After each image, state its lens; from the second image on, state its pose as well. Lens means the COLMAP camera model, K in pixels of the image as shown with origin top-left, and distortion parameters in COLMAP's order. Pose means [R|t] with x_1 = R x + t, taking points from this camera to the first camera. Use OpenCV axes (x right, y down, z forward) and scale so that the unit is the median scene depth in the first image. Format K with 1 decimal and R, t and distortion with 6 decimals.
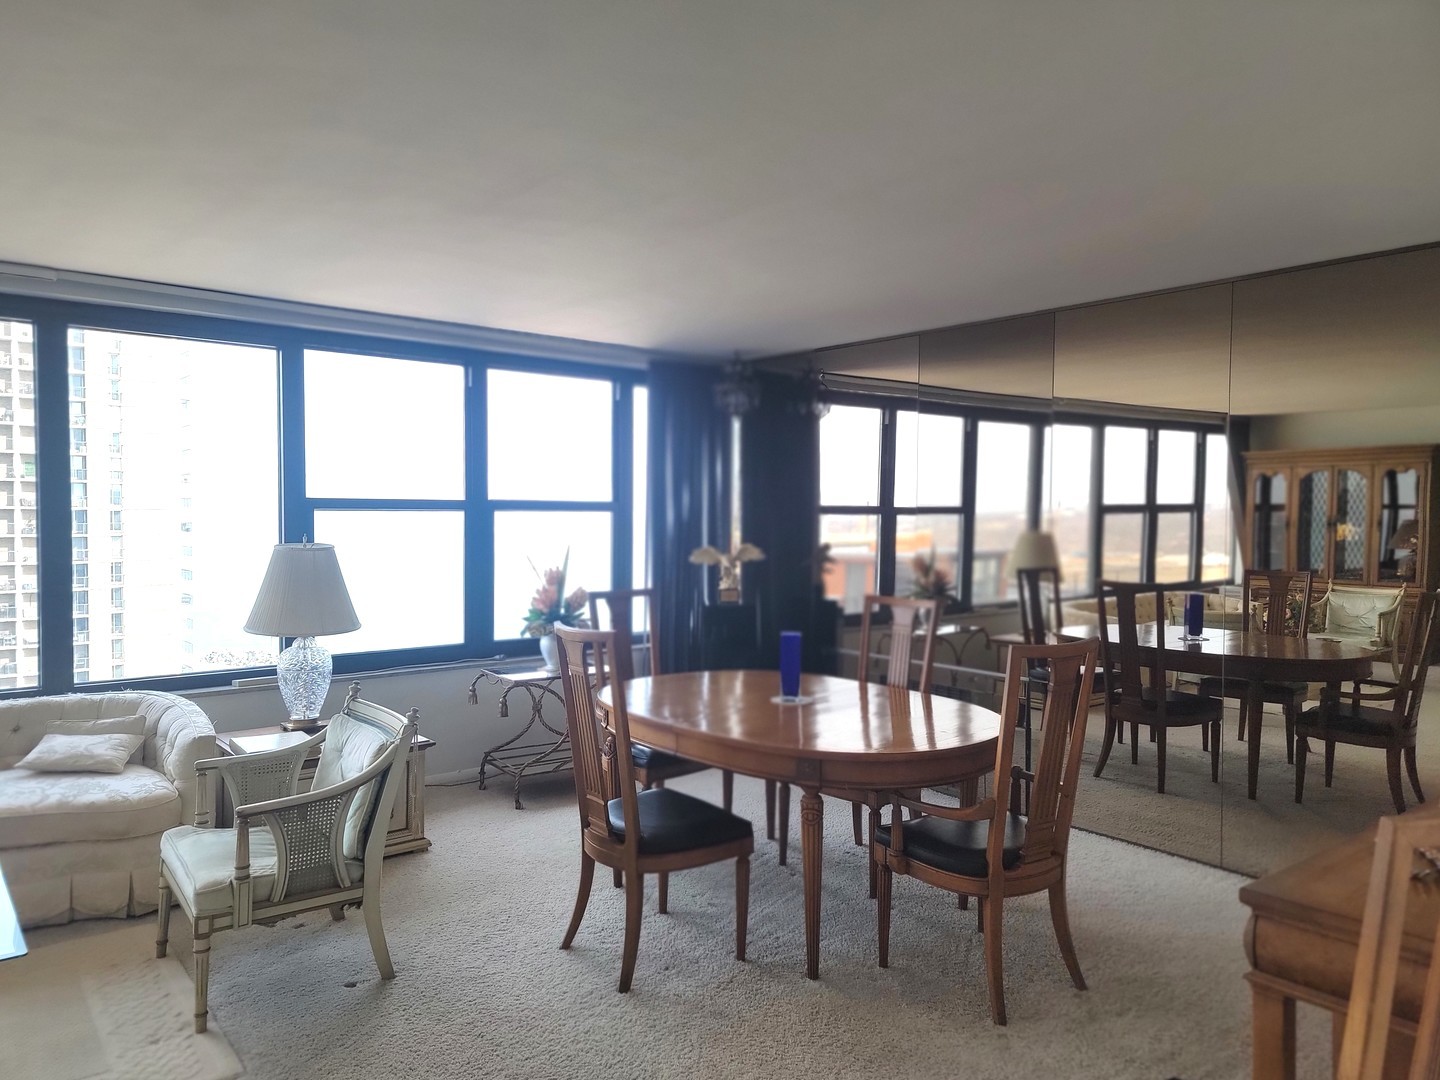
lens RADIAL K [[1018.0, 0, 723.7], [0, 1018.0, 542.5], [0, 0, 1]] dist [0.104402, -0.087441]
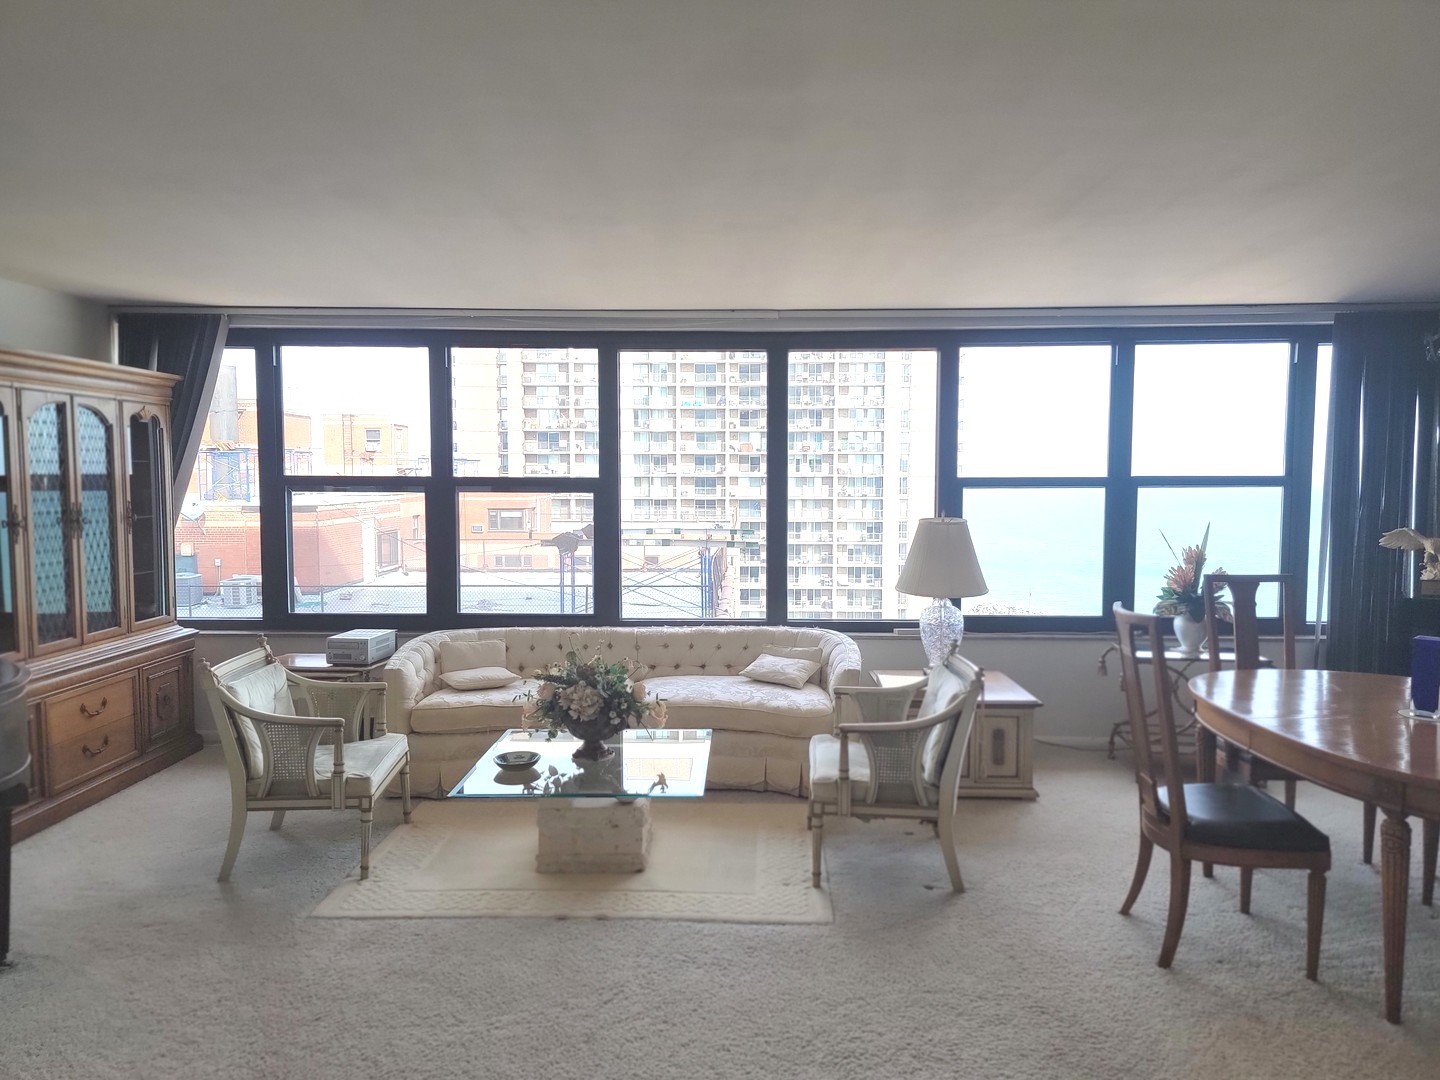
lens RADIAL K [[1018.0, 0, 723.7], [0, 1018.0, 542.5], [0, 0, 1]] dist [0.104402, -0.087441]
pose [[0.760640, 0.038459, -0.648033, 0.158010], [-0.016014, 0.999051, 0.040493, -0.014330], [0.648976, -0.020423, 0.760535, -0.041028]]
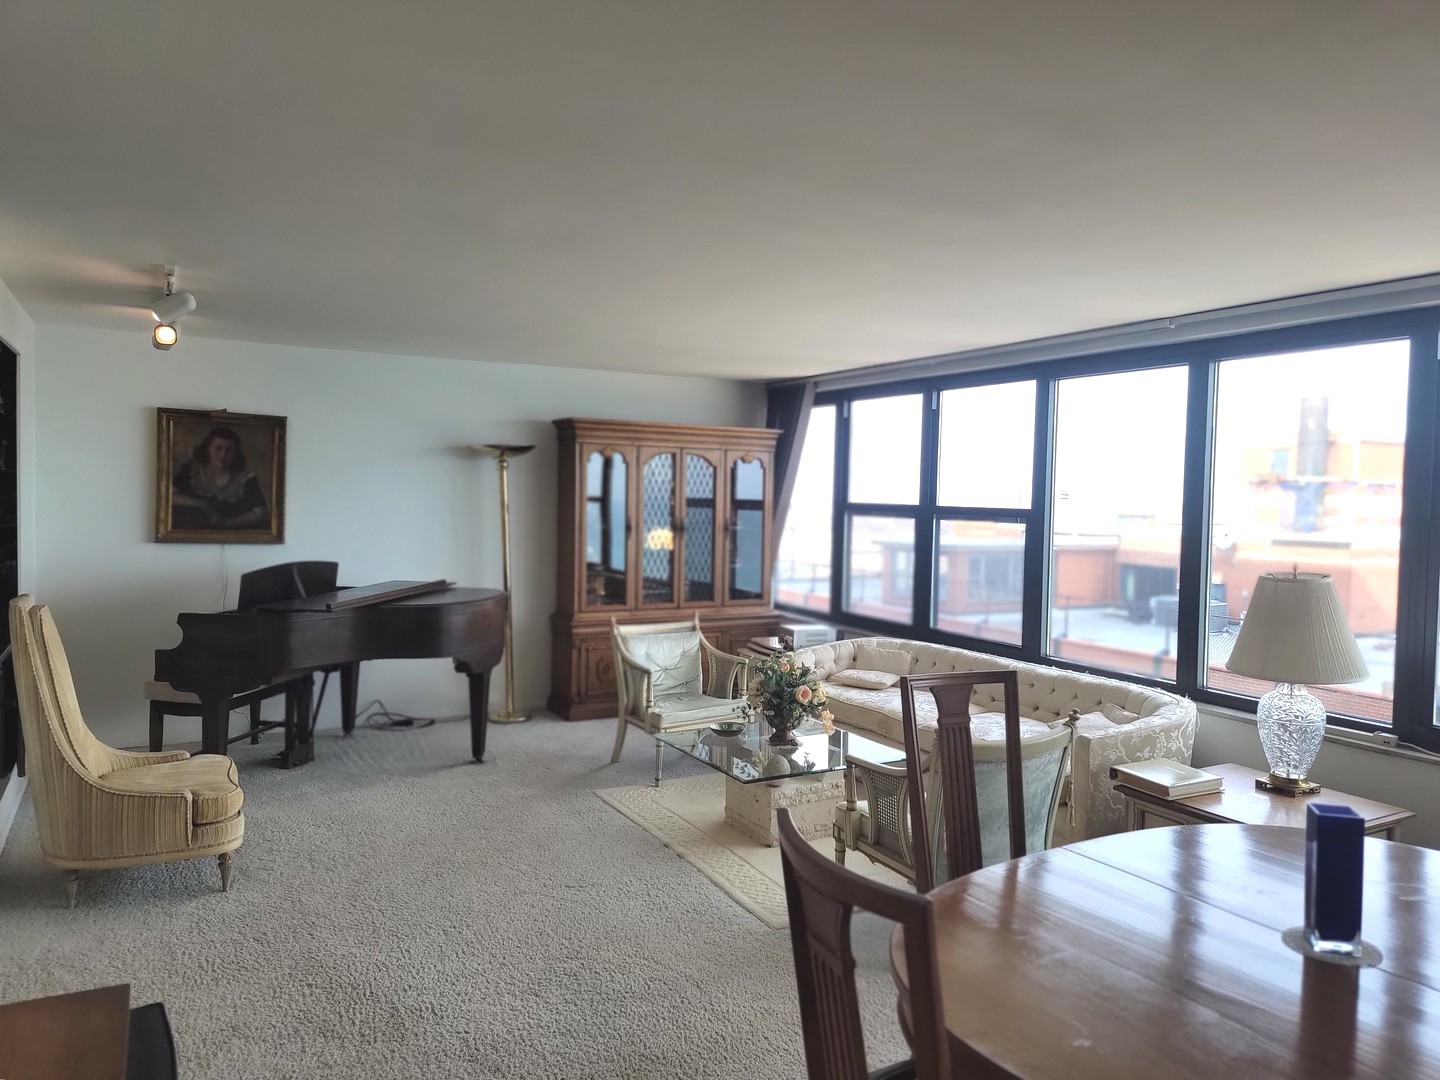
lens RADIAL K [[990.5, 0, 720.0], [0, 990.5, 540.0], [0, 0, 1]] dist [0.036433, 0.002986]
pose [[-0.167927, 0.033593, -0.985227, 0.501795], [-0.052522, 0.997695, 0.042970, -0.035282], [0.984399, 0.058962, -0.165775, 0.672097]]
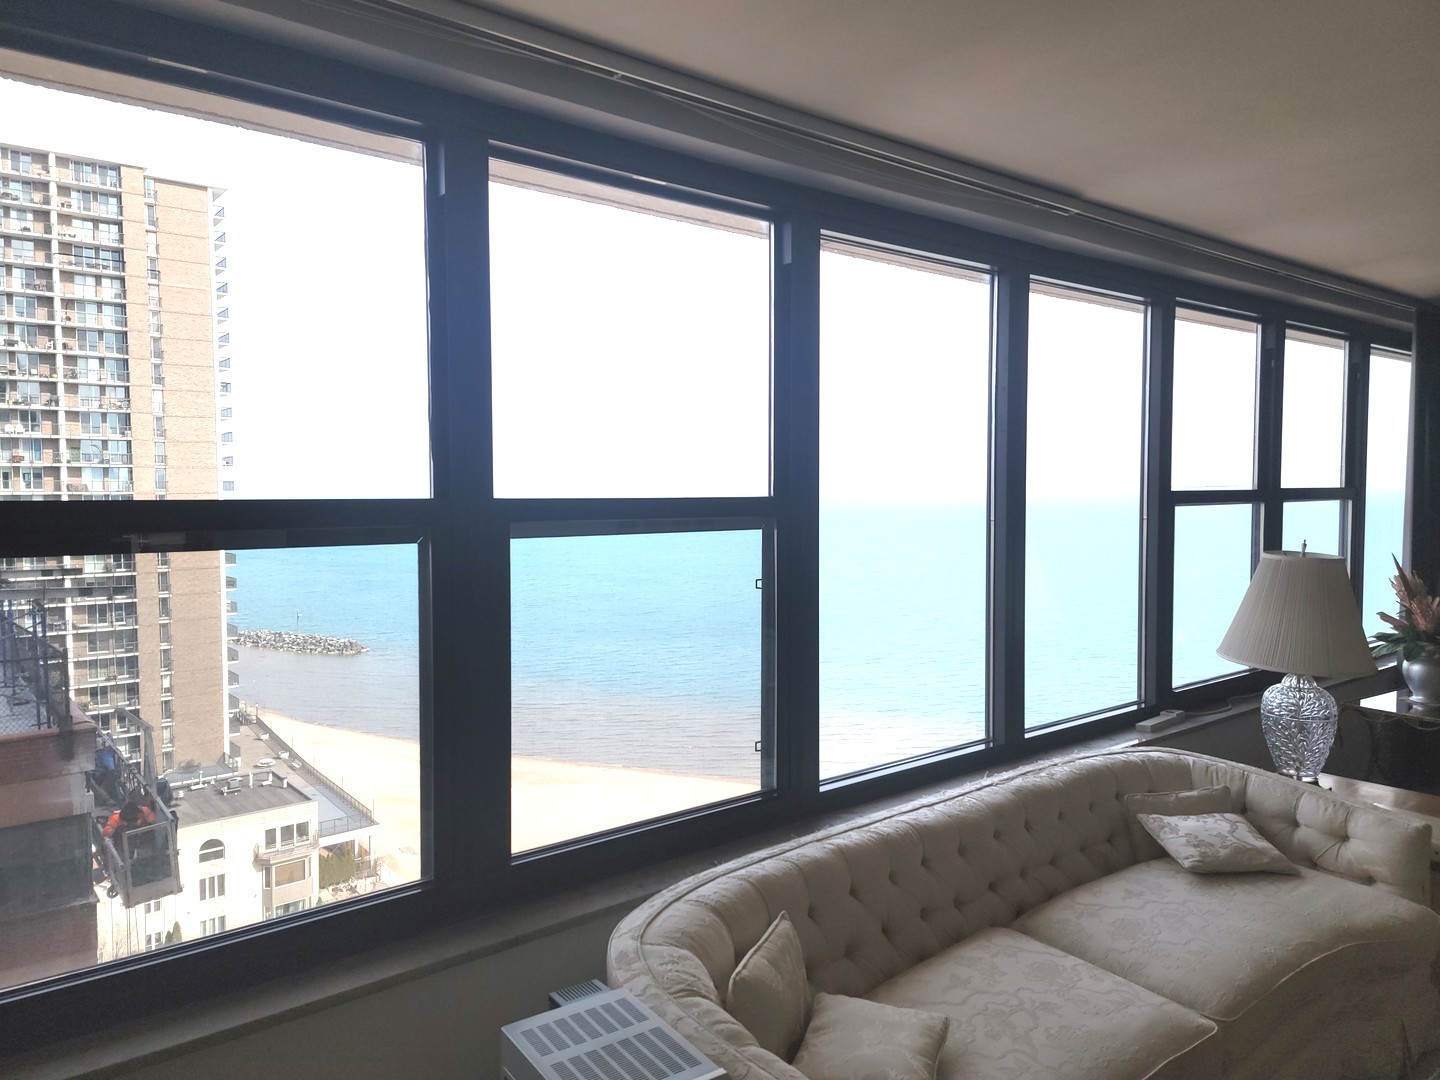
lens RADIAL K [[1005.7, 0, 720.0], [0, 1005.7, 540.0], [0, 0, 1]] dist [0.105389, -0.080936]
pose [[0.999926, -0.011376, -0.004369, -0.840153], [0.011463, 0.999724, 0.020486, -0.028724], [0.004134, -0.020534, 0.999781, 0.239600]]
